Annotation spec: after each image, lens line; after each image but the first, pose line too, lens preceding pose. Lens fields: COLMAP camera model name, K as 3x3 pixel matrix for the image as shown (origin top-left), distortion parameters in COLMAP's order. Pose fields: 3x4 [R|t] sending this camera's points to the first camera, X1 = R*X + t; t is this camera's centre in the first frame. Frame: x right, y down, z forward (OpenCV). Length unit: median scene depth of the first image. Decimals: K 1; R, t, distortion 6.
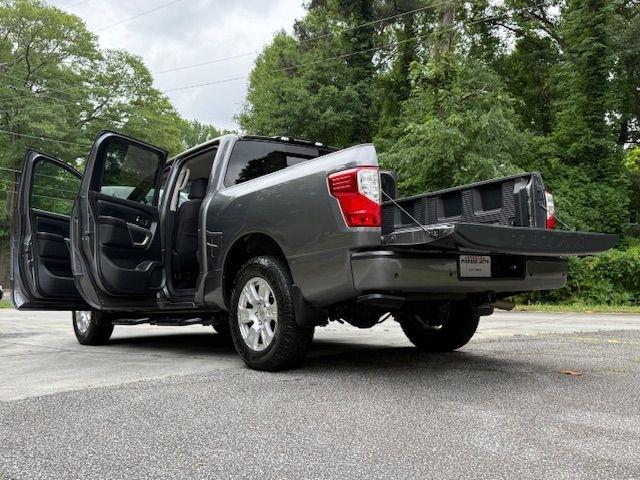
lens RADIAL K [[626.6, 0, 320.0], [0, 626.6, 240.0], [0, 0, 1]] dist [0.152810, -0.283835]
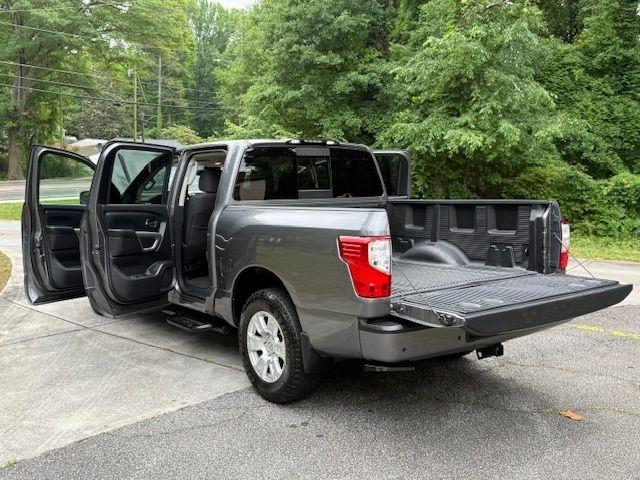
lens RADIAL K [[626.6, 0, 320.0], [0, 626.6, 240.0], [0, 0, 1]] dist [0.152810, -0.283835]
pose [[0.999694, 0.019766, -0.014883, -0.000857], [-0.016780, 0.983656, 0.179274, -0.173413], [0.018183, -0.178969, 0.983687, 0.022924]]
